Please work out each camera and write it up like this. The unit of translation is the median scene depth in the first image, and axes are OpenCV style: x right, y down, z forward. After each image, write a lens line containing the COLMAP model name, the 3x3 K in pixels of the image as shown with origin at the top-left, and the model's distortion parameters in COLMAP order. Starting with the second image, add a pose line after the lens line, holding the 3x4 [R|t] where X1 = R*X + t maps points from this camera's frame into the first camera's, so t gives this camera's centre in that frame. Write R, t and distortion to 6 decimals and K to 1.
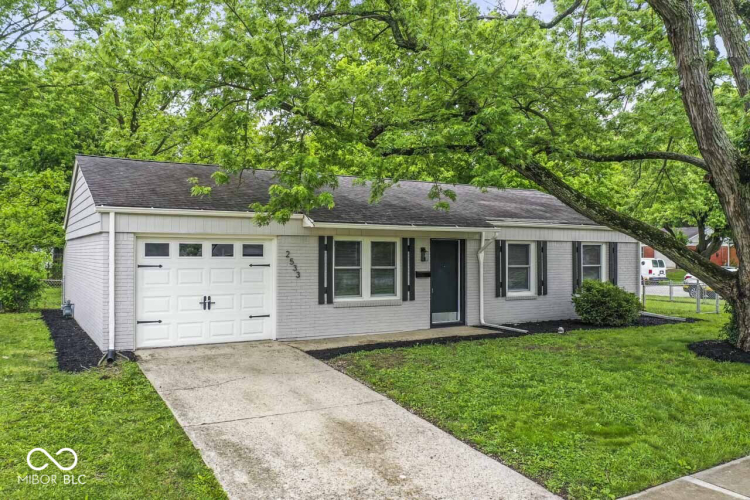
lens RADIAL K [[630.6, 0, 370.3], [0, 630.6, 250.0], [0, 0, 1]] dist [-0.005845, 0.003592]
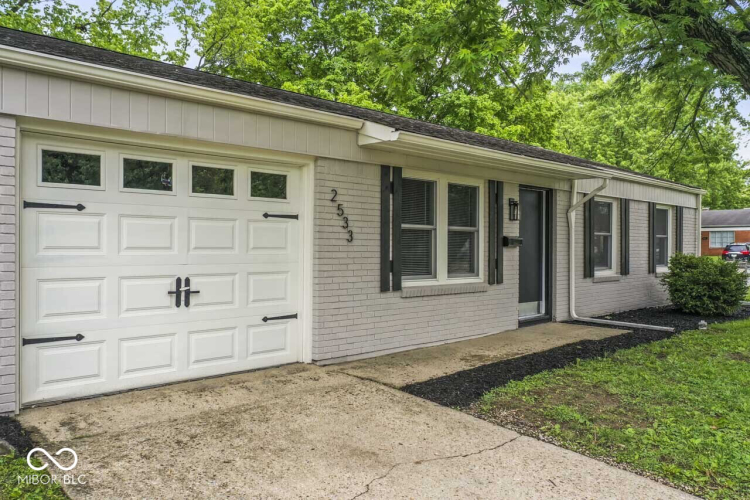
lens RADIAL K [[630.6, 0, 381.6], [0, 630.6, 249.5], [0, 0, 1]] dist [-0.005845, 0.003592]
pose [[0.968544, 0.000144, 0.248842, -0.216600], [-0.003814, 0.999891, 0.014264, 0.042247], [-0.248812, -0.014765, 0.968439, 0.481302]]
